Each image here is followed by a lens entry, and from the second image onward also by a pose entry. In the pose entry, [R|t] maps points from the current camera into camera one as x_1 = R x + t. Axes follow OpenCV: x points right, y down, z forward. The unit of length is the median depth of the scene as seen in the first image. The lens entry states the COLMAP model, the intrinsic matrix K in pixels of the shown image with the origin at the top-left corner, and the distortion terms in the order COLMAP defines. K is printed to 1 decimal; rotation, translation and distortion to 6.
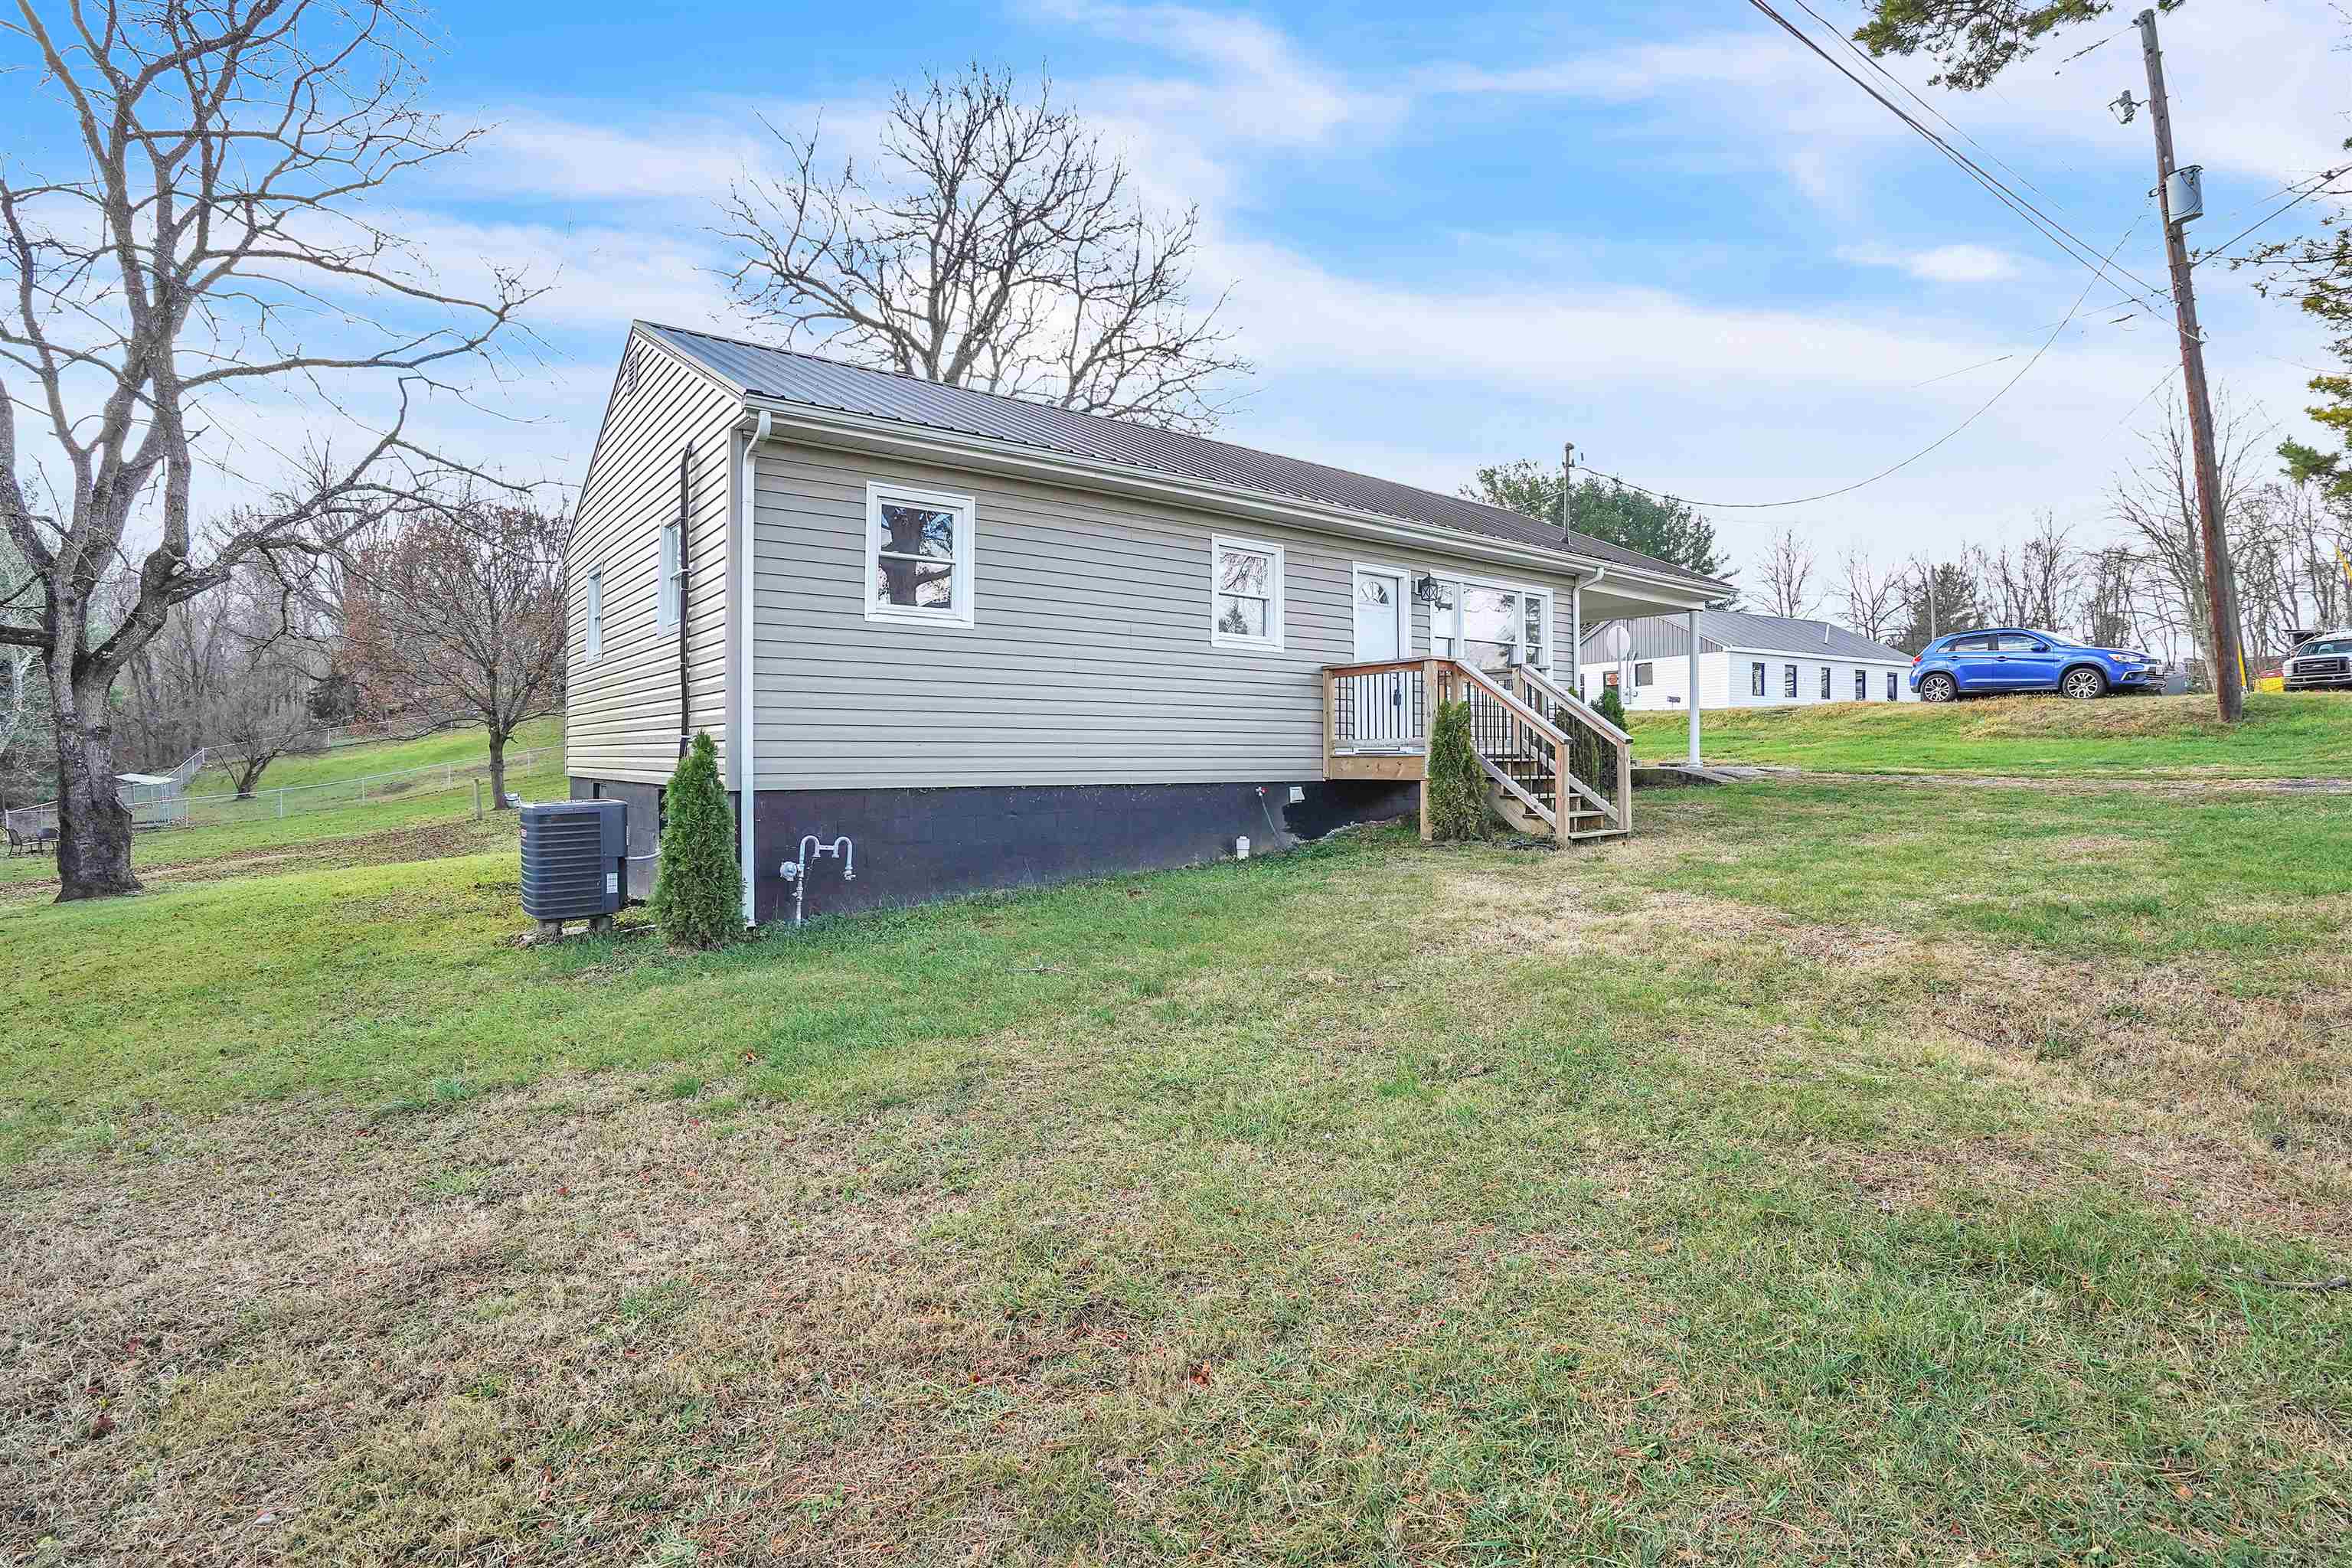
lens RADIAL K [[1086.2, 0, 1187.2], [0, 1086.2, 744.9], [0, 0, 1]] dist [-0.034806, 0.002926]
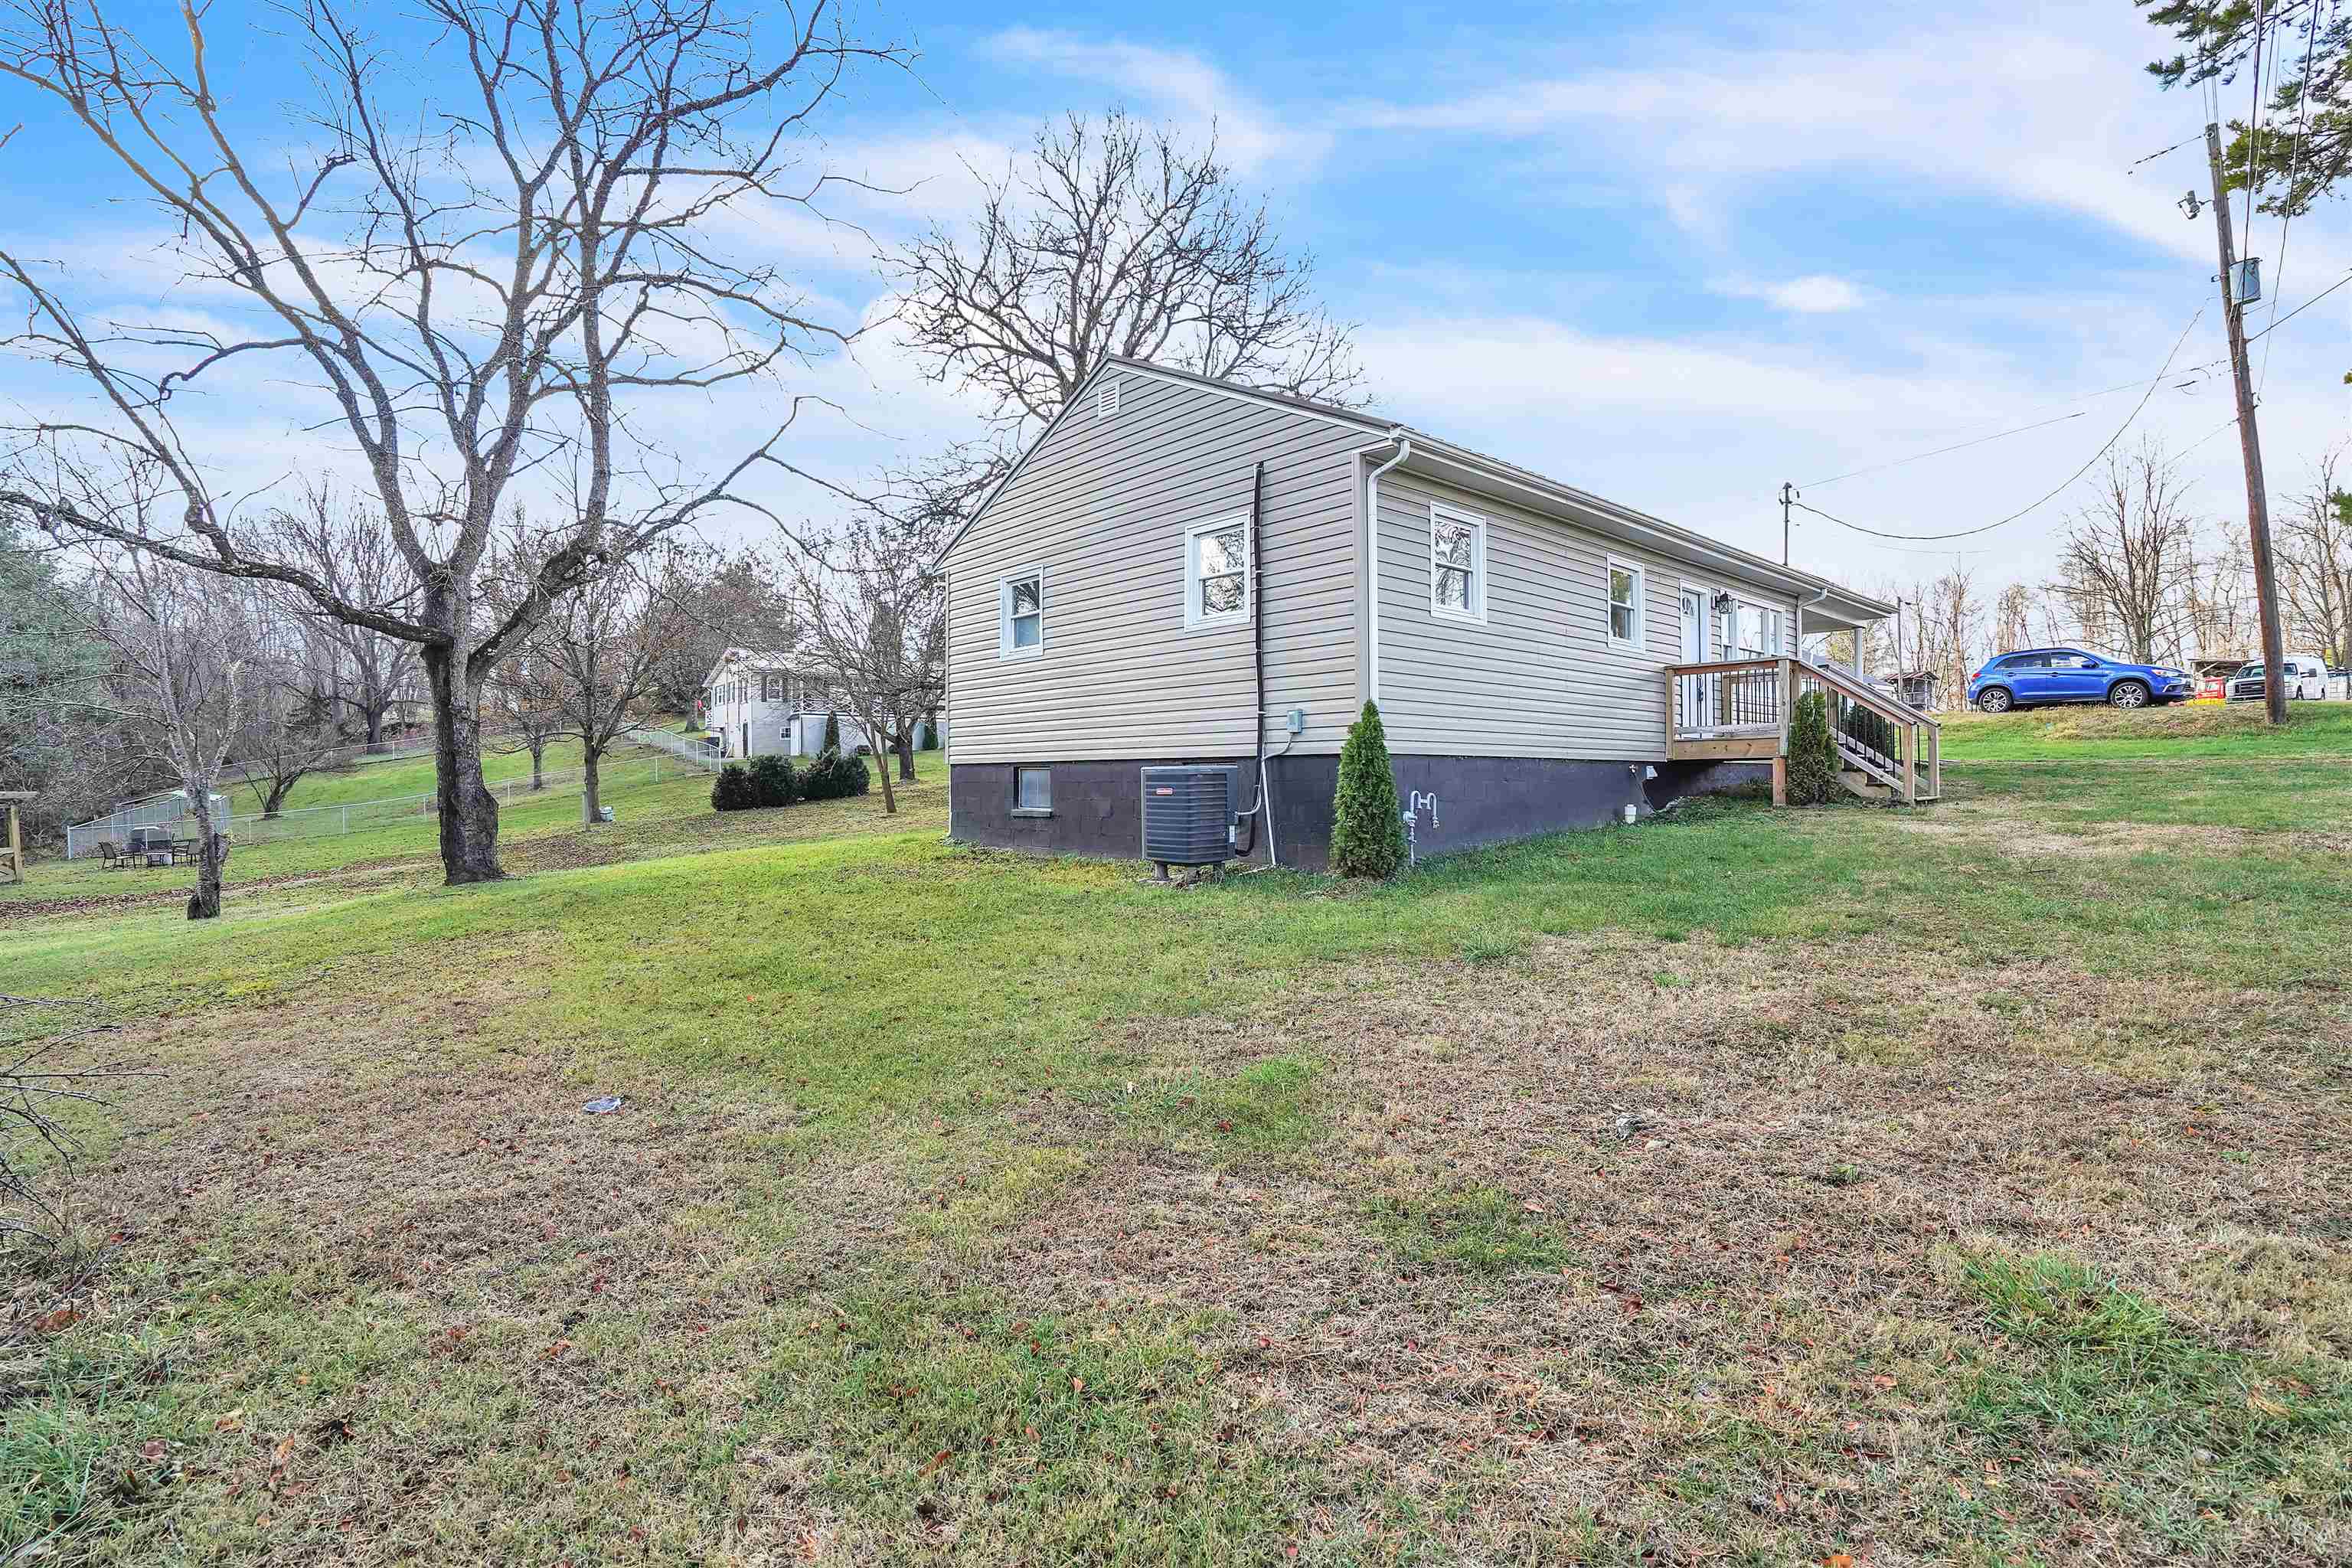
lens RADIAL K [[1086.2, 0, 1175.1], [0, 1086.2, 781.7], [0, 0, 1]] dist [-0.034806, 0.002926]
pose [[0.997443, -0.002814, 0.071418, -0.363345], [0.002235, 0.999964, 0.008192, 0.032436], [-0.071439, -0.008012, 0.997413, -0.108369]]
